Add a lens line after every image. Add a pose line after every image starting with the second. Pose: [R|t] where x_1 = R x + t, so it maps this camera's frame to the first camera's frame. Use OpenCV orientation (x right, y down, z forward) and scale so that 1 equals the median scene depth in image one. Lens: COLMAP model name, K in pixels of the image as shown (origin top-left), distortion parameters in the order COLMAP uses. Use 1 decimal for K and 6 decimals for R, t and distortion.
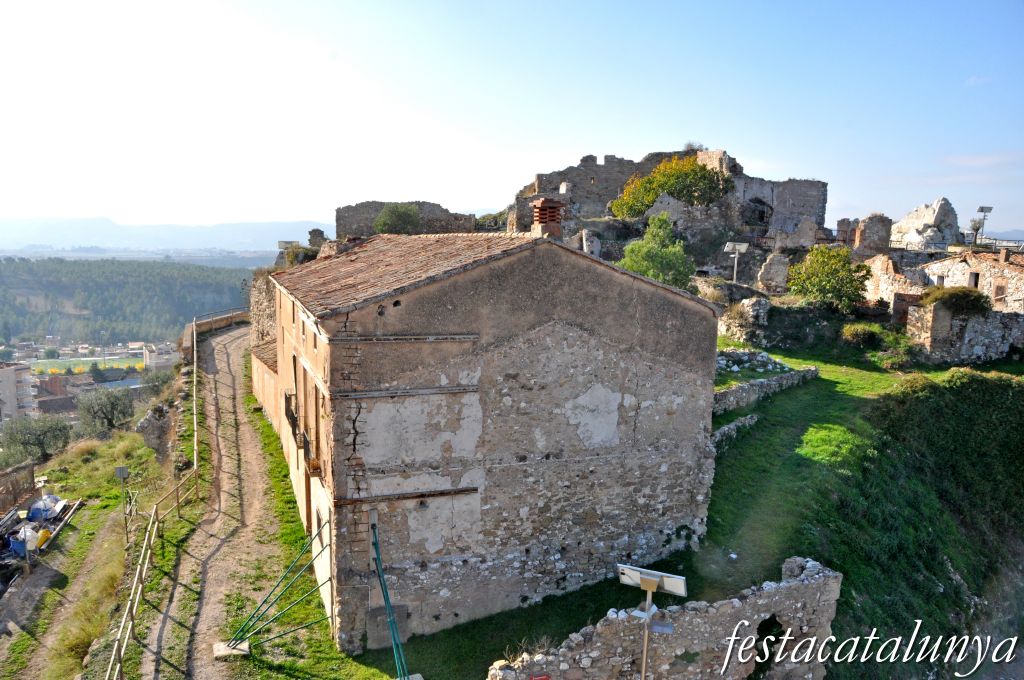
lens RADIAL K [[804.4, 0, 487.5], [0, 804.4, 336.6], [0, 0, 1]] dist [-0.144393, 0.098824]
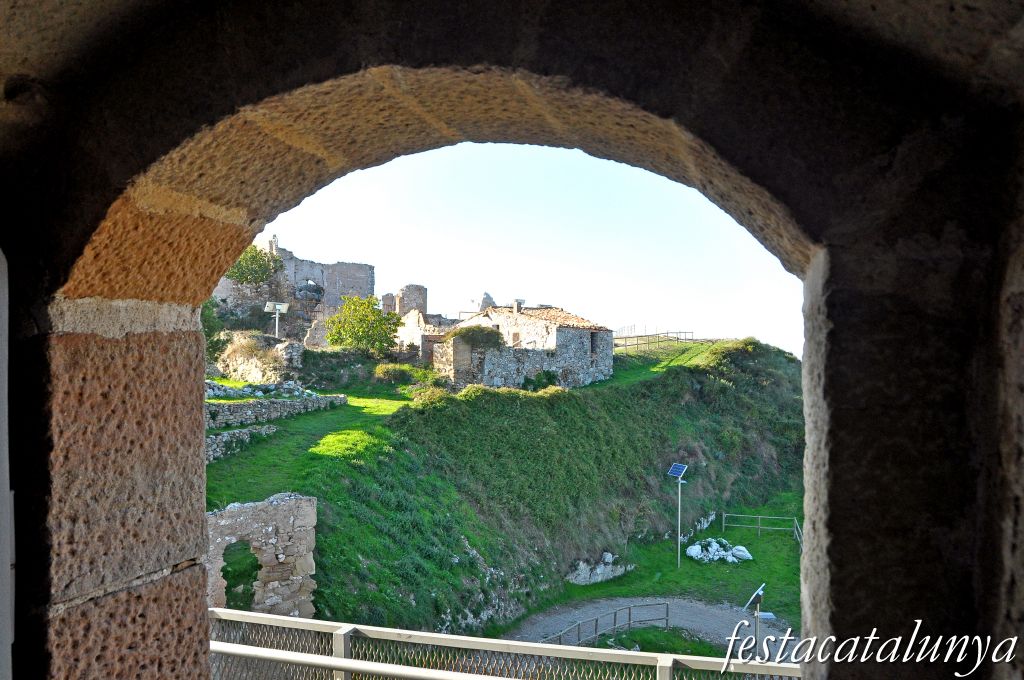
lens RADIAL K [[804.4, 0, 502.8], [0, 804.4, 343.9], [0, 0, 1]] dist [-0.144393, 0.098824]
pose [[0.877038, -0.015714, 0.480163, 0.103098], [0.106397, 0.980999, -0.162234, 0.167705], [-0.468490, 0.193374, 0.862046, -0.003067]]
